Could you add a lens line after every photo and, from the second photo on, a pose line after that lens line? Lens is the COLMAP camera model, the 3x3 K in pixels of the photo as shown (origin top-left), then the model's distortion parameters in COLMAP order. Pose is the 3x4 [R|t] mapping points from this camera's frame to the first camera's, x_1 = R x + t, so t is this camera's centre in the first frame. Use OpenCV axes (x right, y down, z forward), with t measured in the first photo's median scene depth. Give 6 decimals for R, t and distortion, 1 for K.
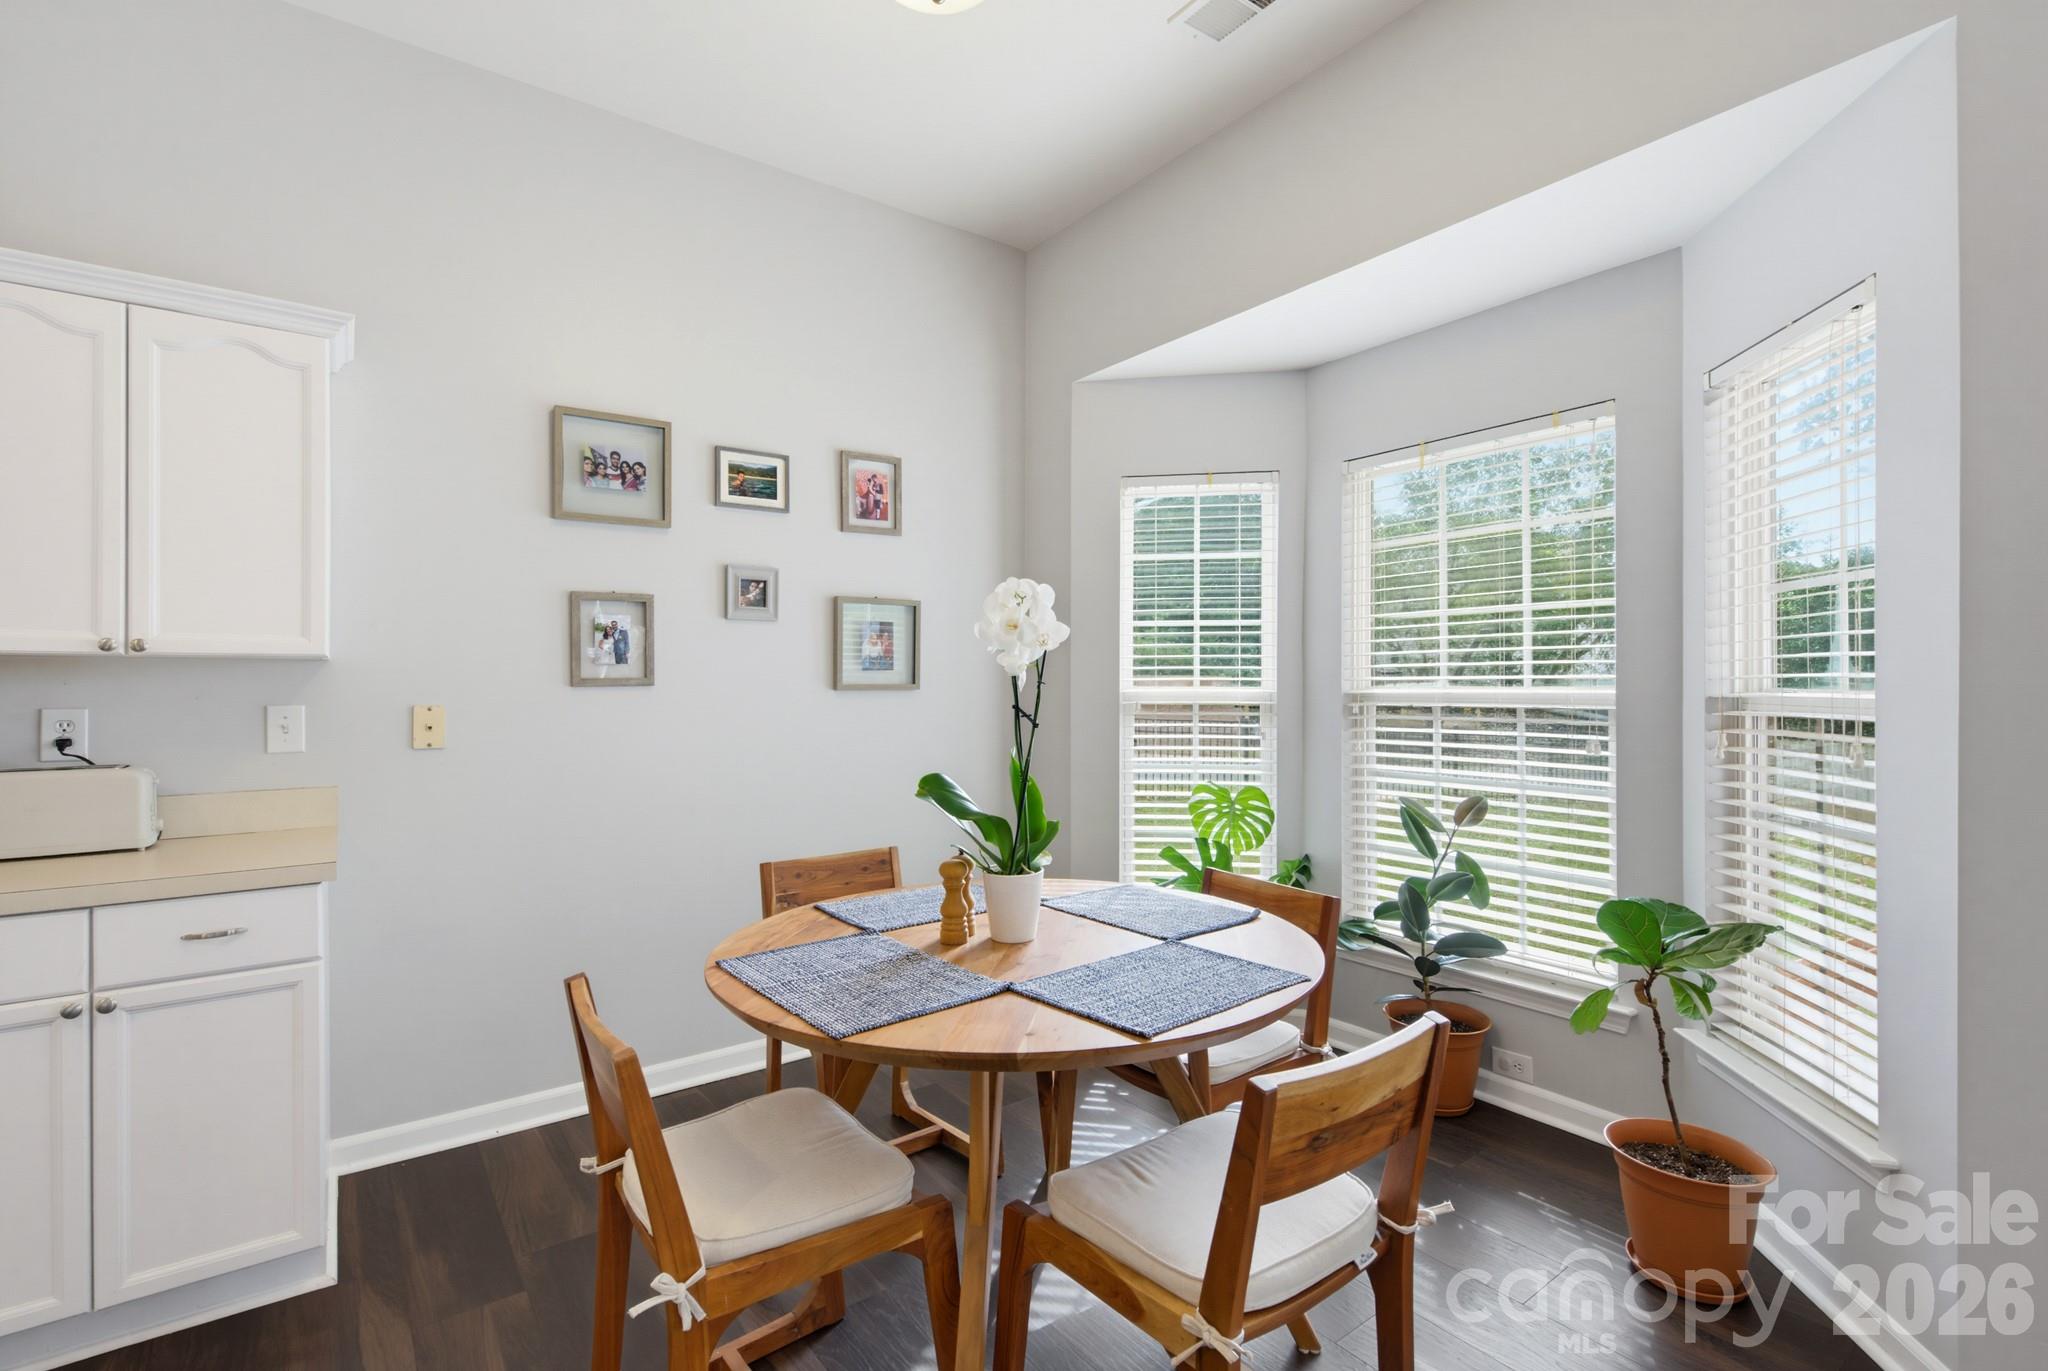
lens RADIAL K [[932.9, 0, 1024.3], [0, 932.9, 674.6], [0, 0, 1]] dist [0.004287, -0.002567]
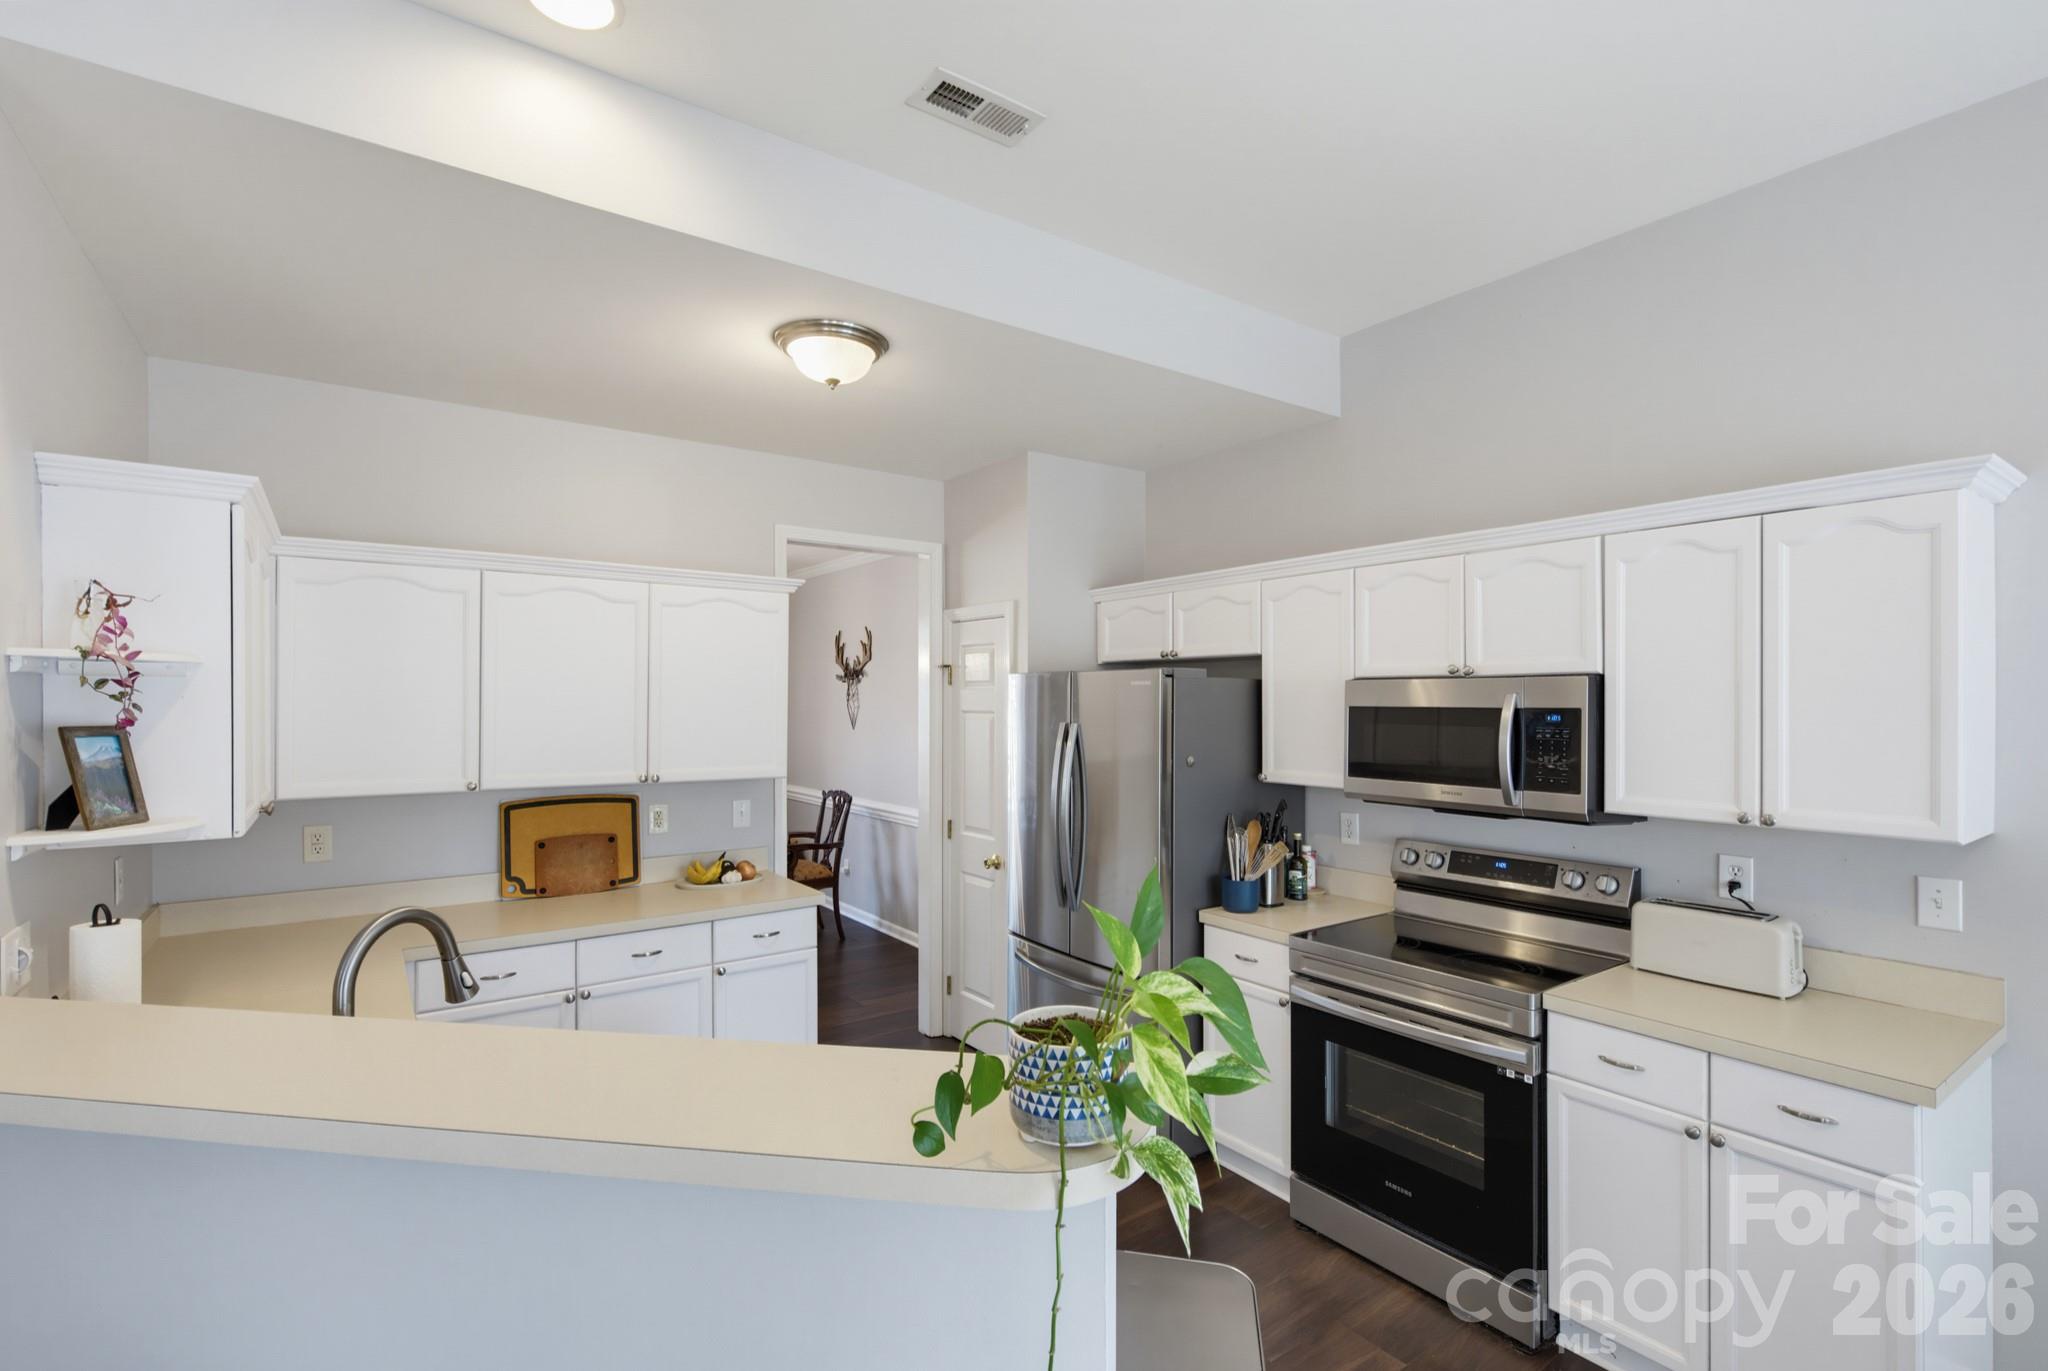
lens RADIAL K [[932.9, 0, 1018.7], [0, 932.9, 706.2], [0, 0, 1]] dist [0.004287, -0.002567]
pose [[-0.011595, 0.005534, -0.999917, 0.118736], [0.006991, 0.999961, 0.005453, -0.120332], [0.999908, -0.006927, -0.011634, 0.078990]]
